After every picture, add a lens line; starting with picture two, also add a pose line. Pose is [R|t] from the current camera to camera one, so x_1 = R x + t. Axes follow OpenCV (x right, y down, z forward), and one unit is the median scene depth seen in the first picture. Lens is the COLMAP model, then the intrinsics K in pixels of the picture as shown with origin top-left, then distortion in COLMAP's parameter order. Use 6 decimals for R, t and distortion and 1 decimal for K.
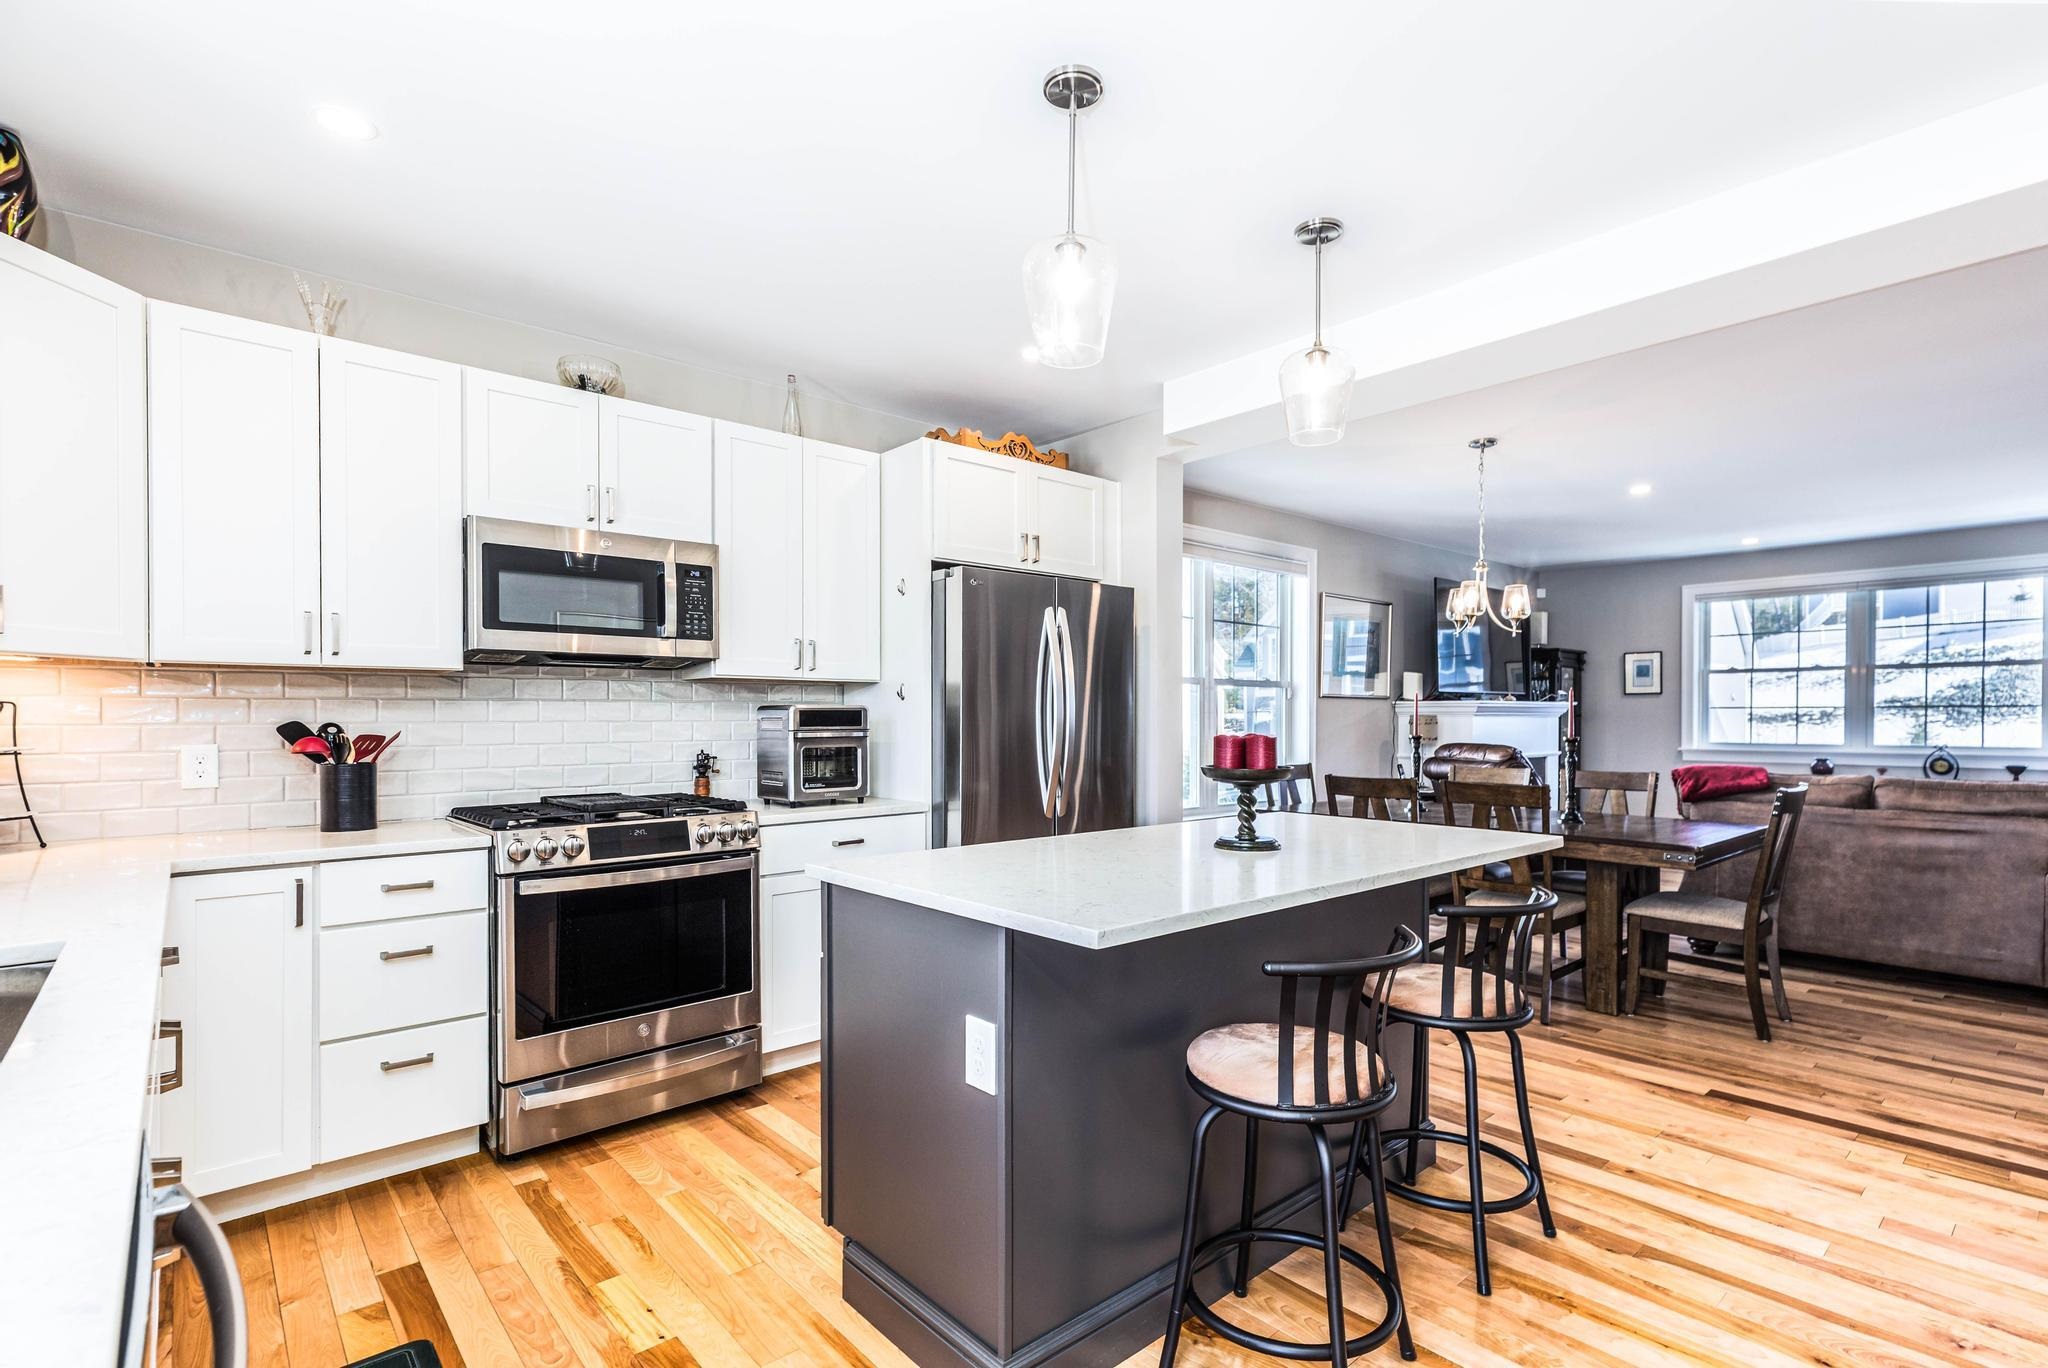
lens RADIAL K [[966.0, 0, 1054.9], [0, 966.0, 722.5], [0, 0, 1]] dist [0.003637, 0.000312]
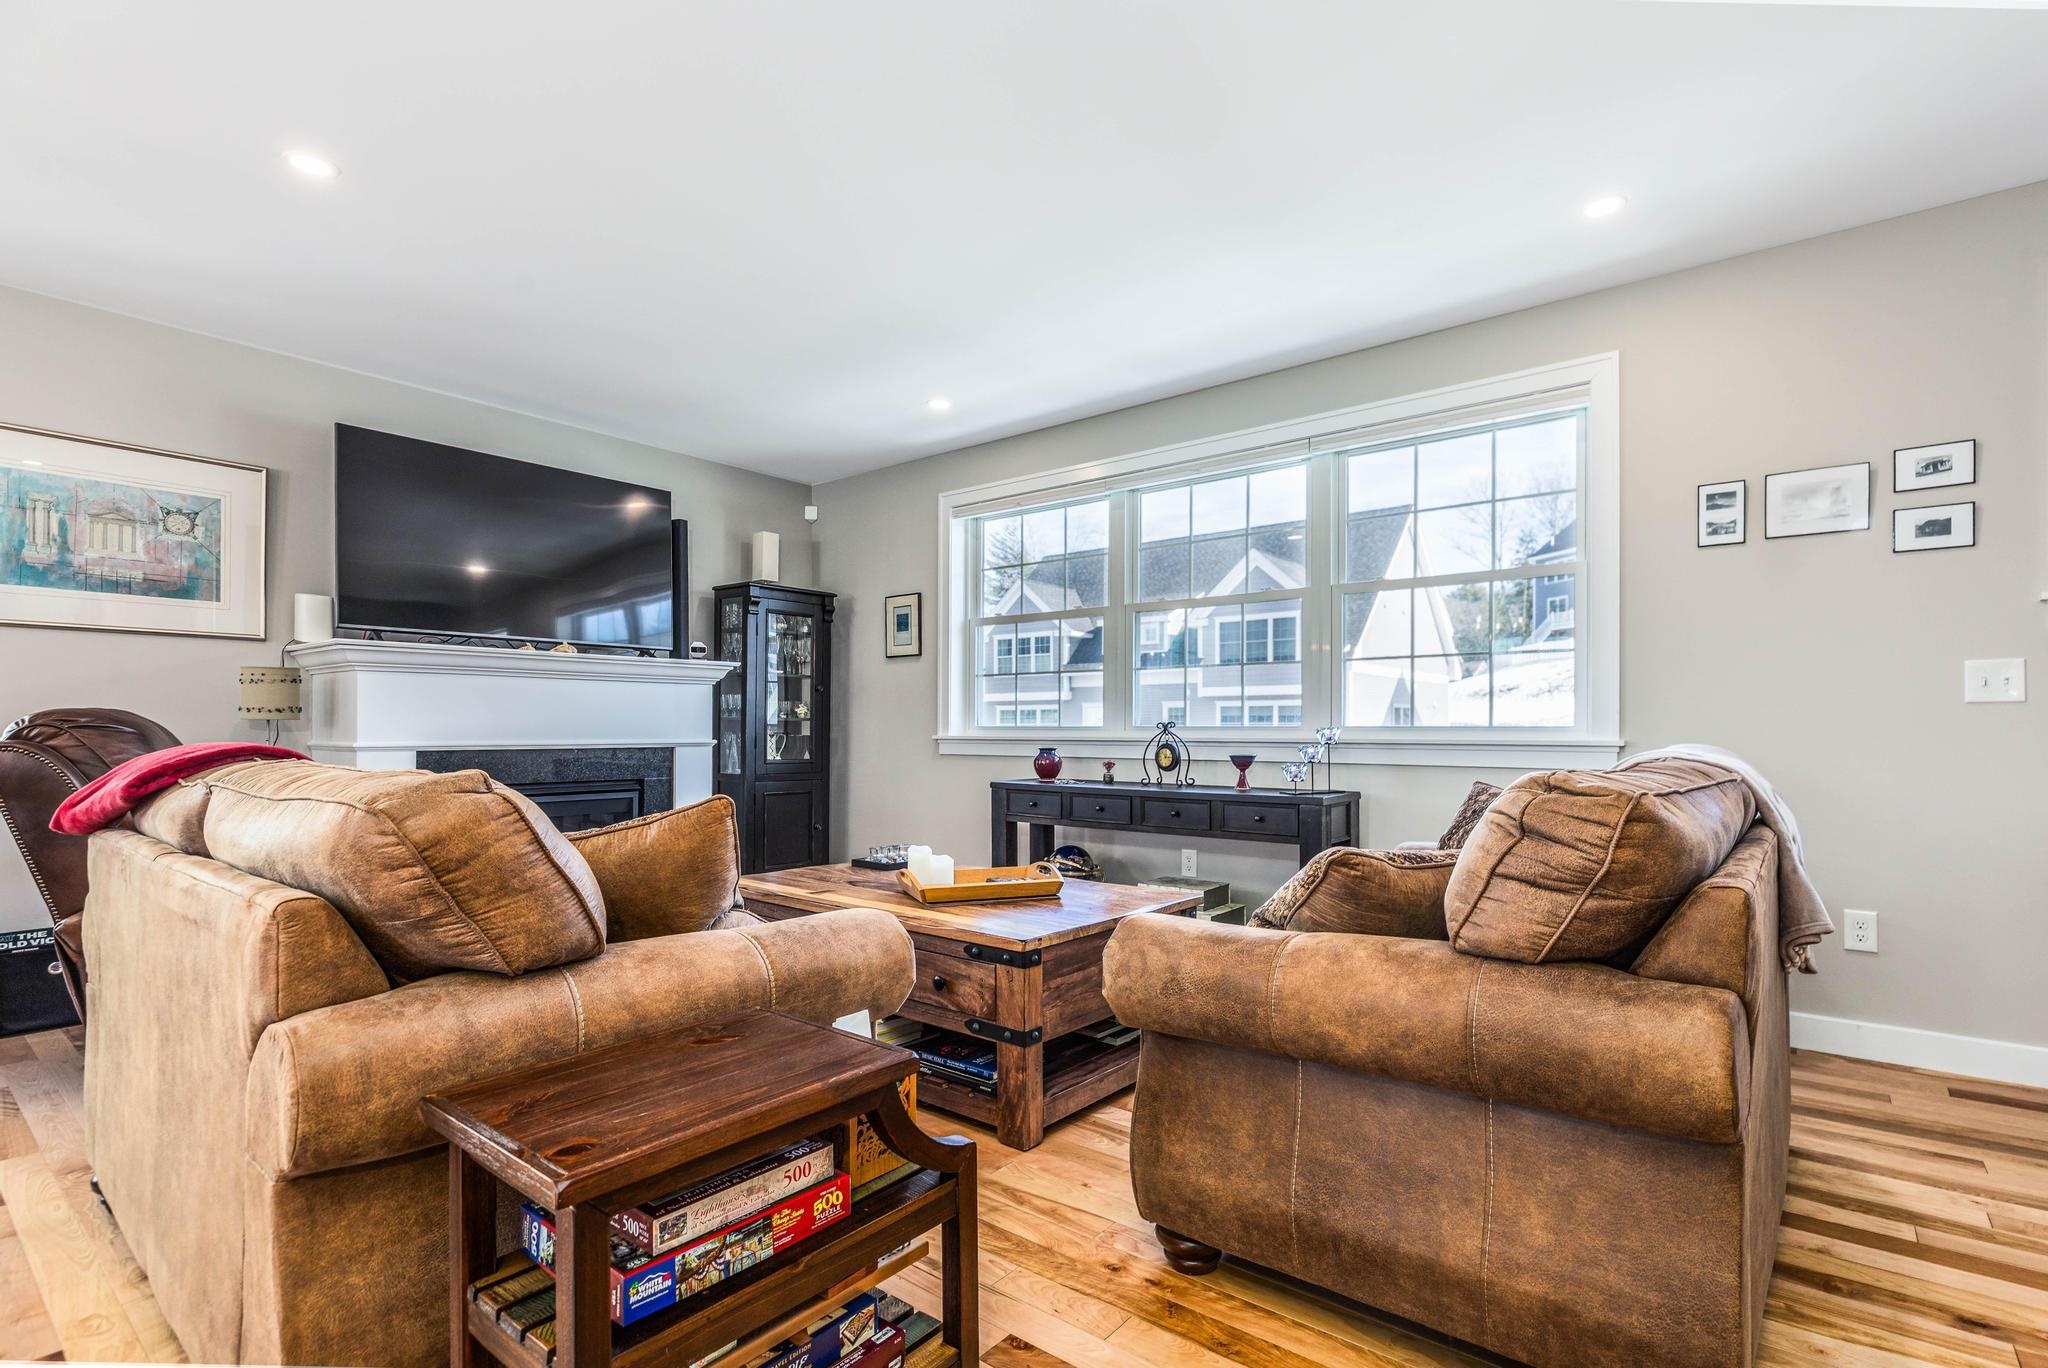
lens RADIAL K [[966.0, 0, 1026.8], [0, 966.0, 699.3], [0, 0, 1]] dist [0.003637, 0.000312]
pose [[0.987360, 0.006852, 0.158348, 0.605770], [-0.001063, 0.999329, -0.036620, 0.025583], [-0.158493, 0.035989, 0.986704, 0.335561]]
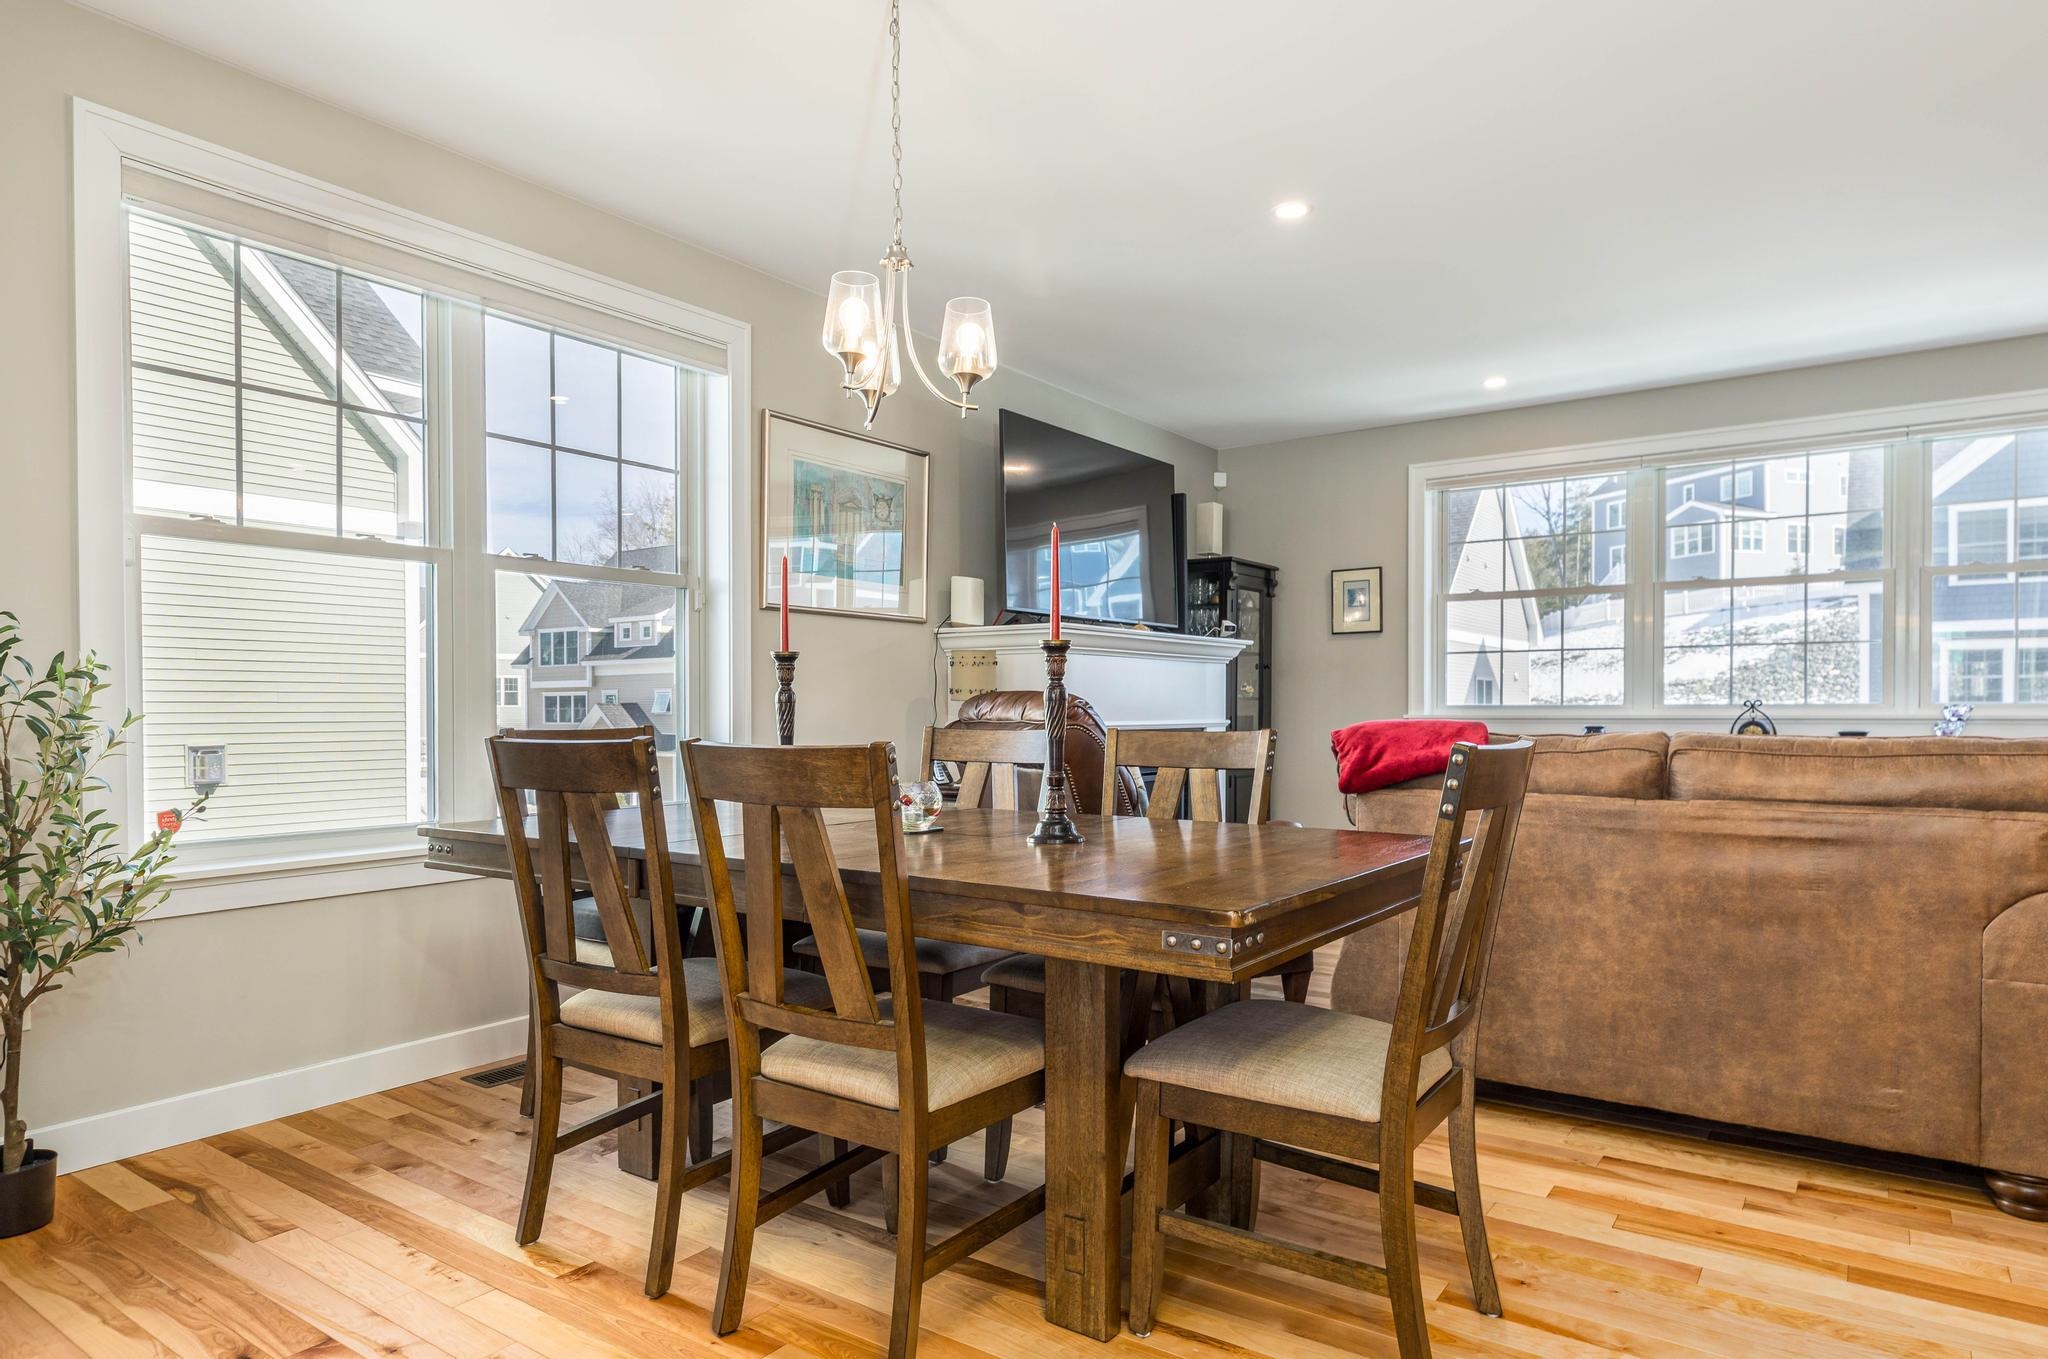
lens RADIAL K [[1204.9, 0, 1008.5], [0, 1204.9, 713.4], [0, 0, 1]] dist [0.000490, -0.000491]
pose [[0.978454, -0.000554, 0.206463, 0.216831], [0.000718, 0.999999, -0.000719, 0.026080], [-0.206463, 0.000851, 0.978454, 0.261780]]
